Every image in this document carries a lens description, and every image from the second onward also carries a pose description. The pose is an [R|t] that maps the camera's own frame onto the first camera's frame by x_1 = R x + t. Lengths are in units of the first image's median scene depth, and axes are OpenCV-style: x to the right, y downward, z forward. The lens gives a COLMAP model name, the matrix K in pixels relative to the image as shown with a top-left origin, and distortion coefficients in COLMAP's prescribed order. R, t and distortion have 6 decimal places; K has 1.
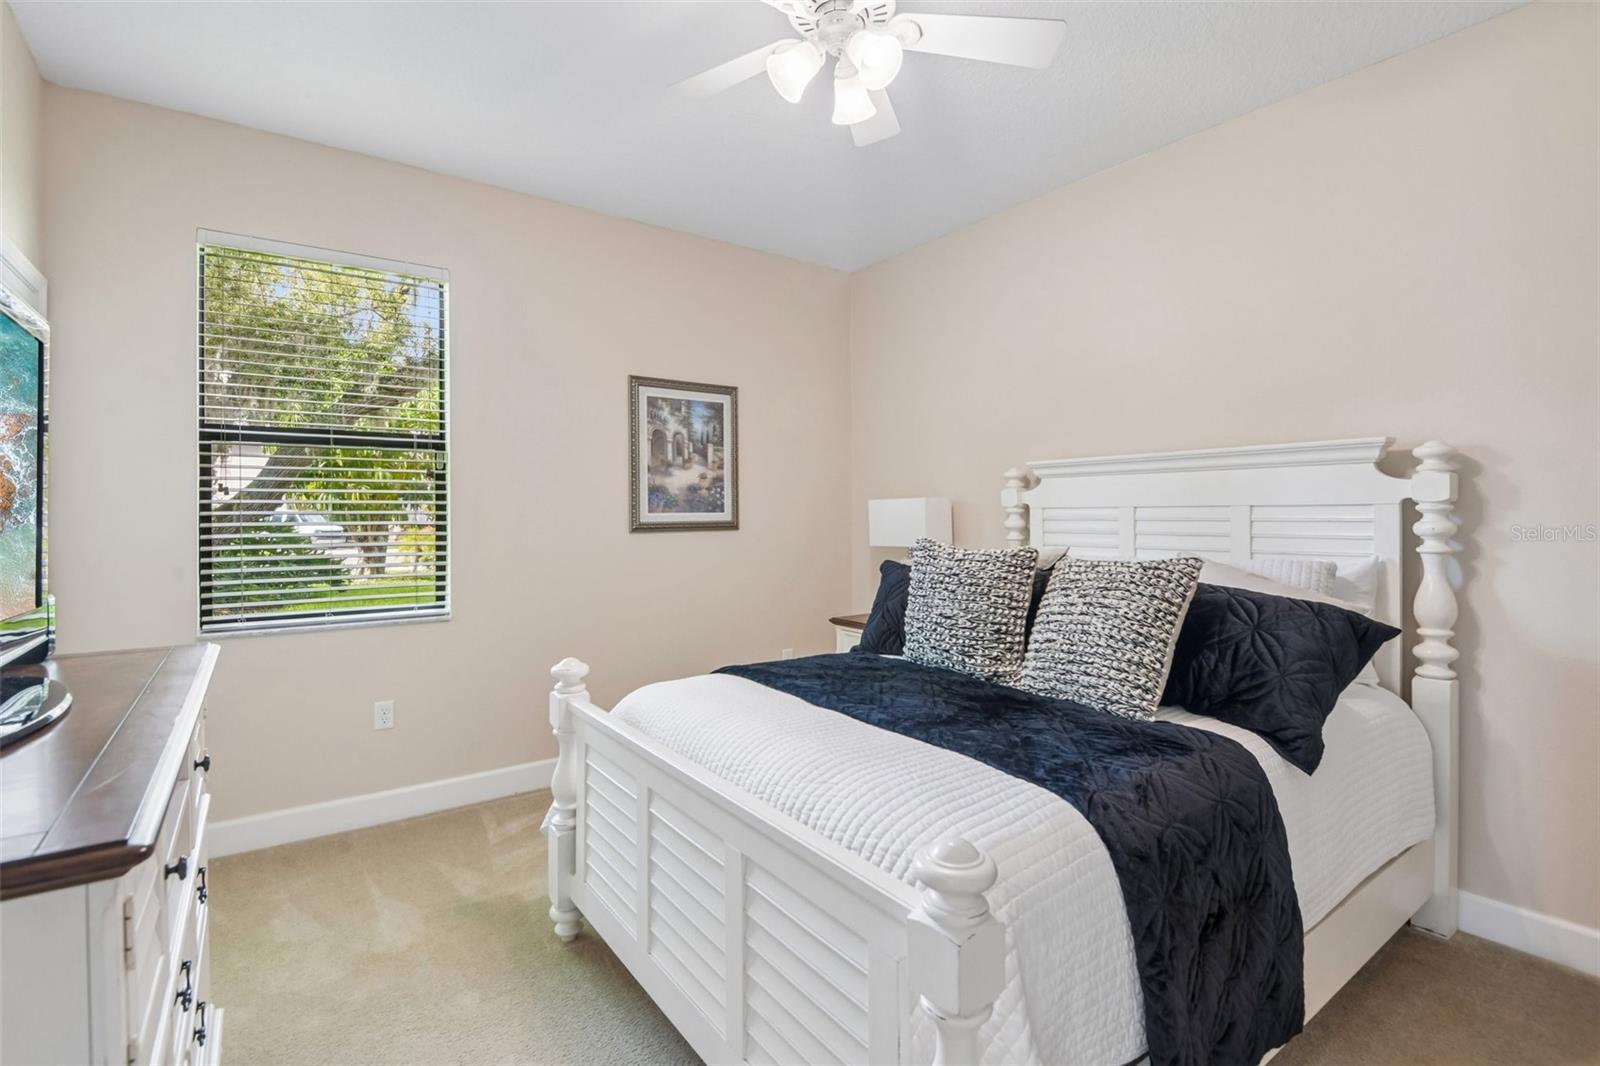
lens RADIAL K [[749.0, 0, 797.0], [0, 749.0, 523.6], [0, 0, 1]] dist [-0.000402, -0.017859]
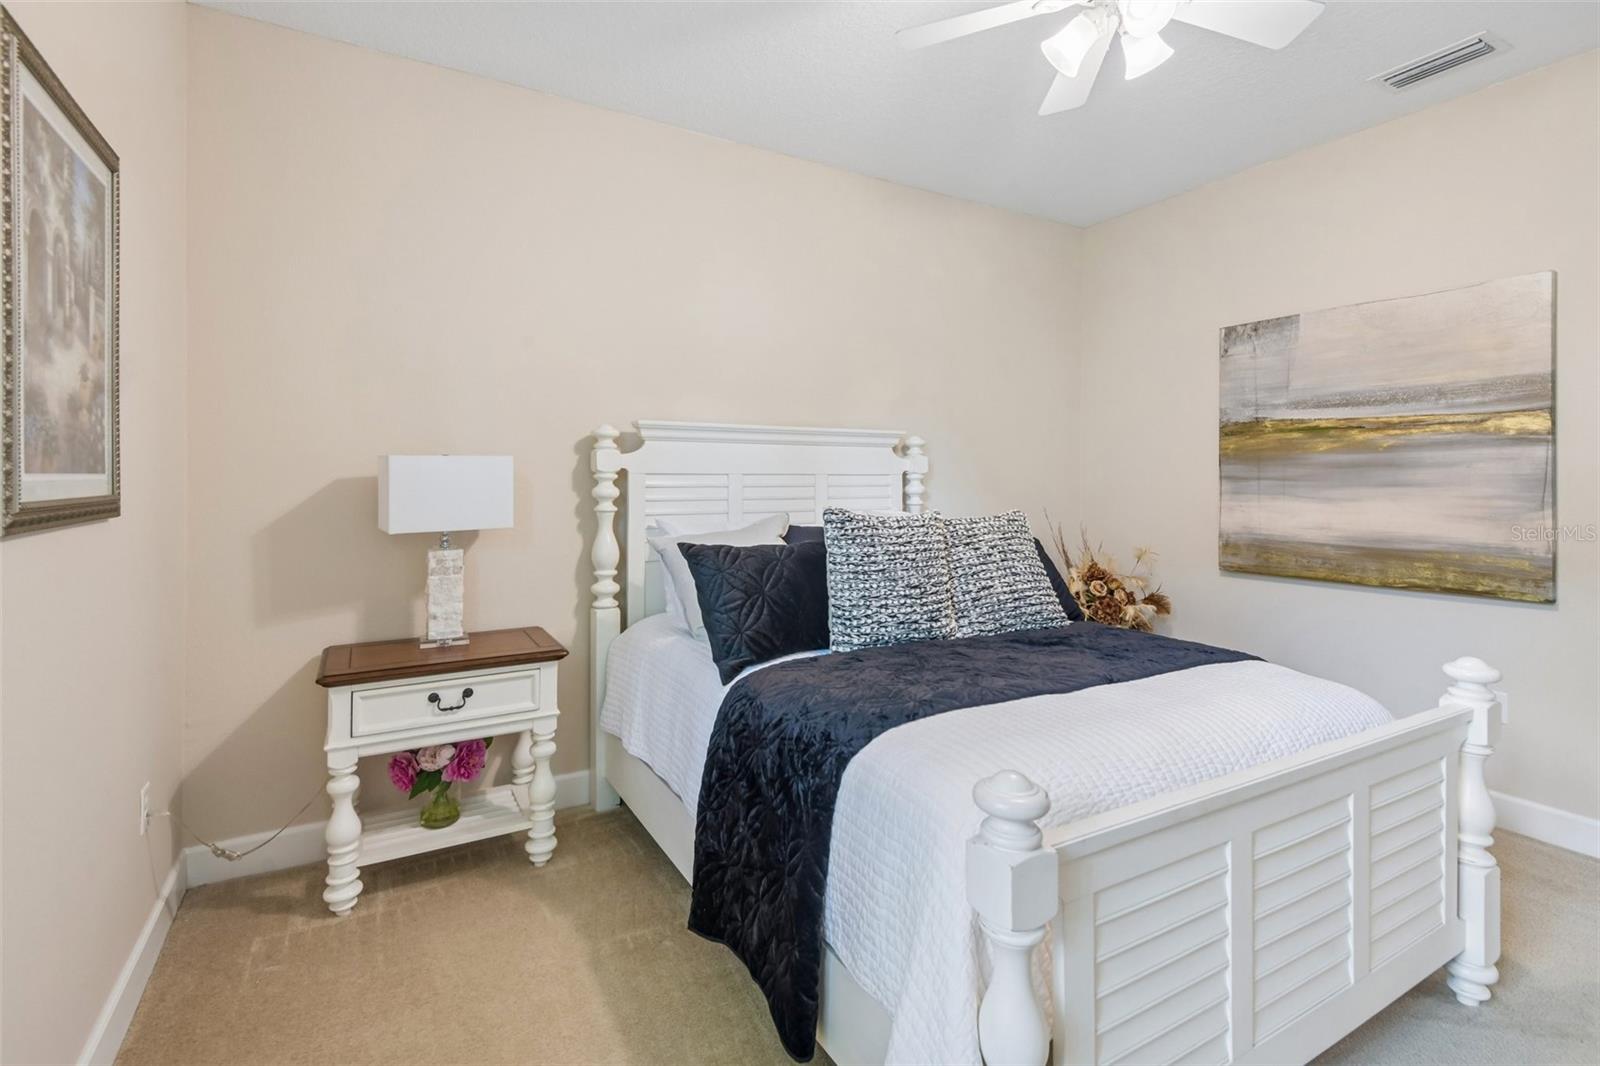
lens RADIAL K [[730.0, 0, 805.0], [0, 730.0, 530.5], [0, 0, 1]] dist [0.031858, -0.014408]
pose [[0.111674, -0.065463, 0.991586, -0.734688], [0.014419, 0.997830, 0.064251, -0.009813], [-0.993640, 0.007123, 0.112375, 1.024385]]
